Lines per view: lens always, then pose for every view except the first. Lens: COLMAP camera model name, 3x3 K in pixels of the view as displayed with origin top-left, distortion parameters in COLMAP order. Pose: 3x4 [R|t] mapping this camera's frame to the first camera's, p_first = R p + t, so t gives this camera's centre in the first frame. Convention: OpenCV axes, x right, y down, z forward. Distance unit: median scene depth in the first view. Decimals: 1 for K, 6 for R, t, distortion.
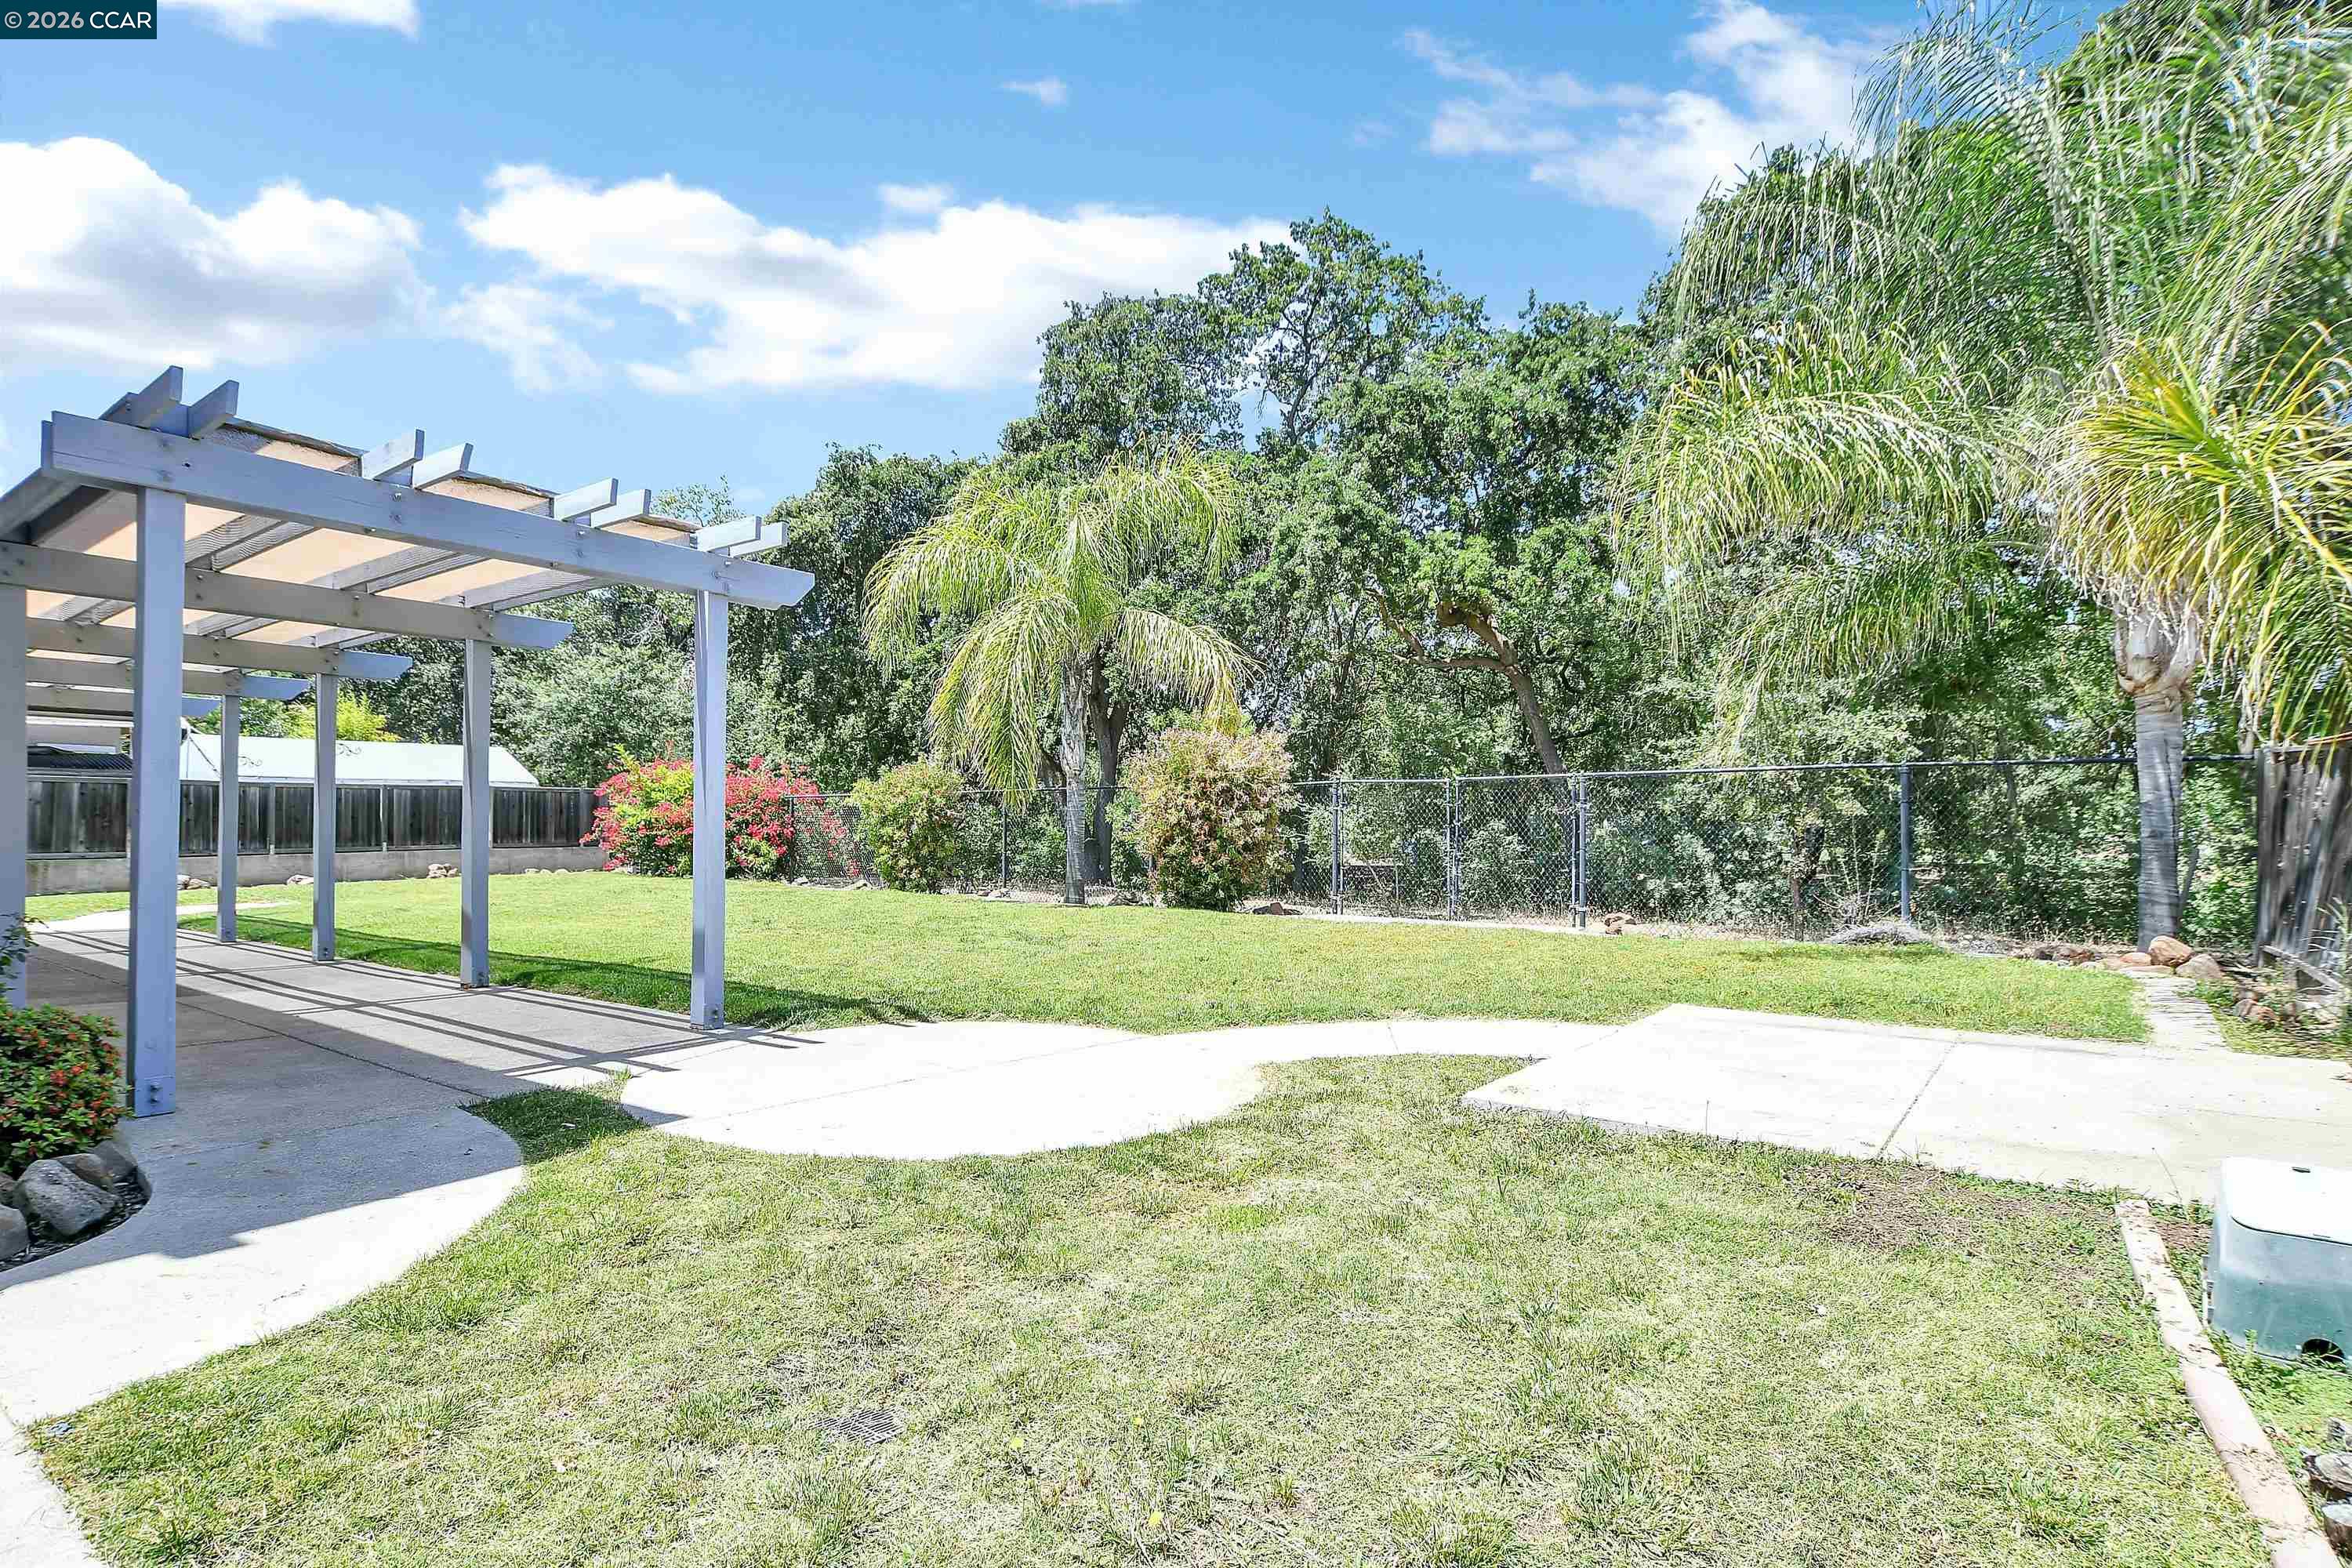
lens RADIAL K [[1125.2, 0, 1172.7], [0, 1125.2, 795.6], [0, 0, 1]] dist [-0.030937, 0.000825]
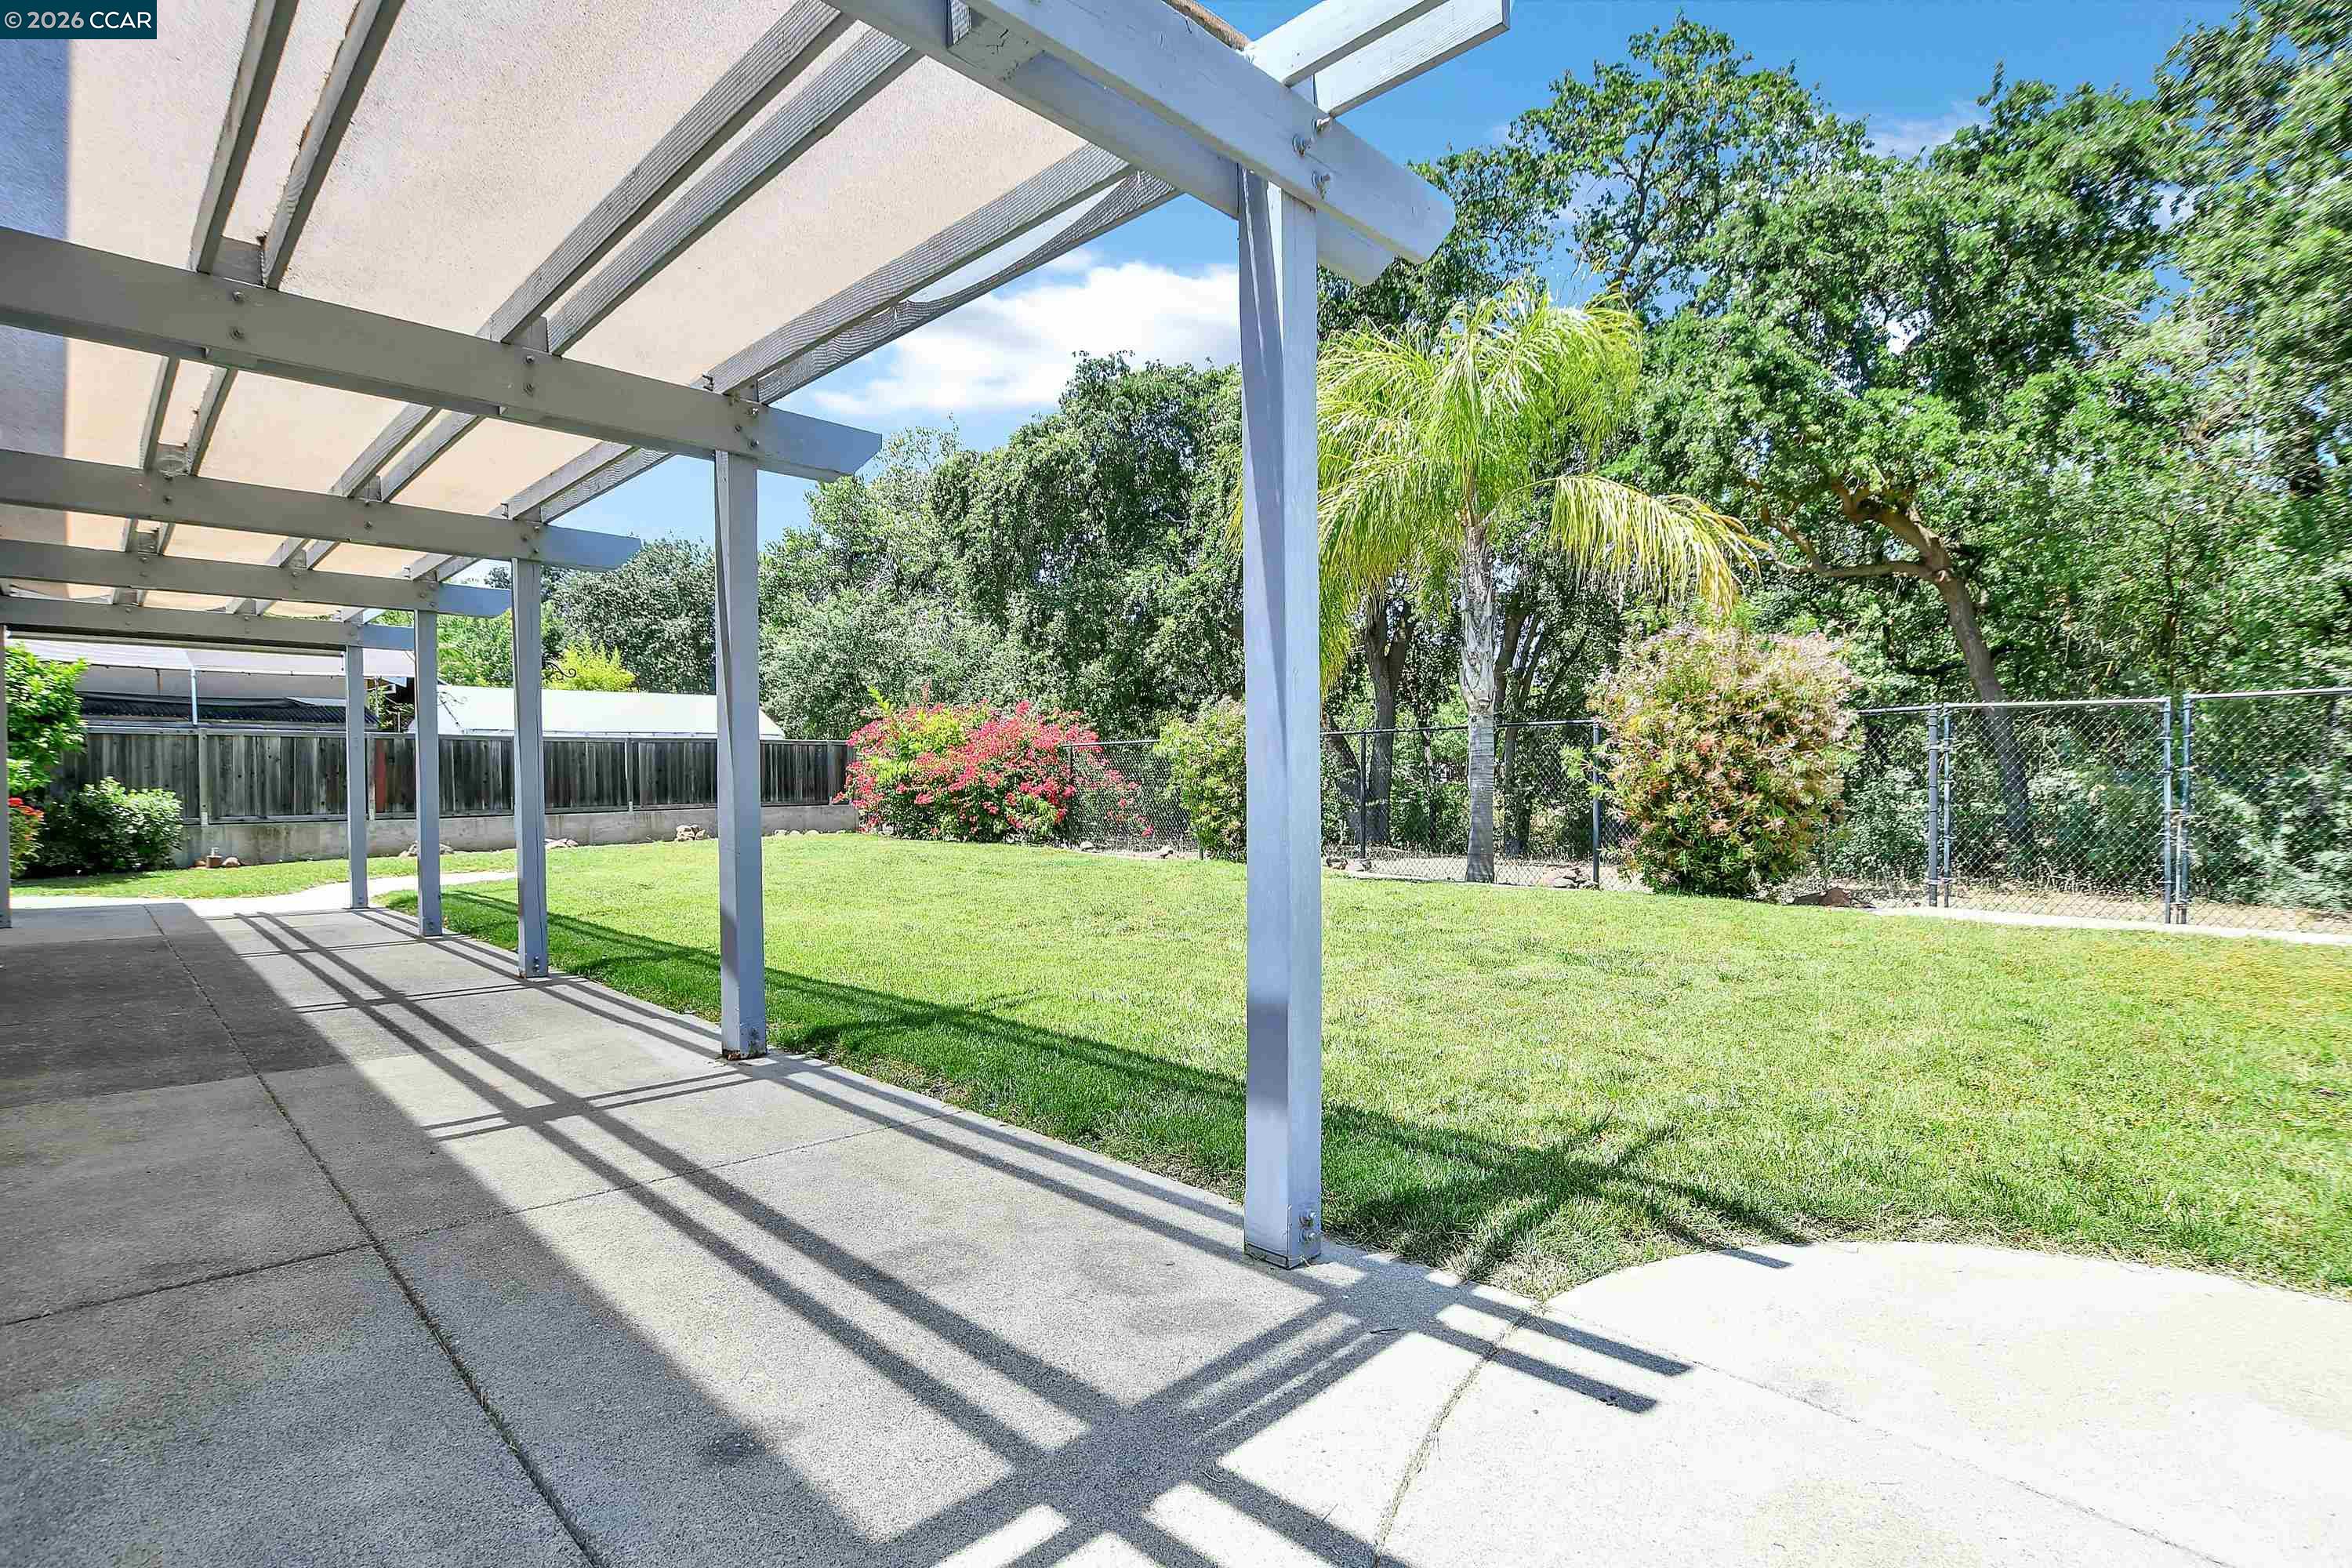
lens RADIAL K [[1125.2, 0, 1172.7], [0, 1125.2, 795.6], [0, 0, 1]] dist [-0.030937, 0.000825]
pose [[0.984859, -0.003350, -0.173326, -0.111843], [0.010423, 0.999149, 0.039910, 0.005639], [0.173044, -0.041113, 0.984056, 0.170949]]
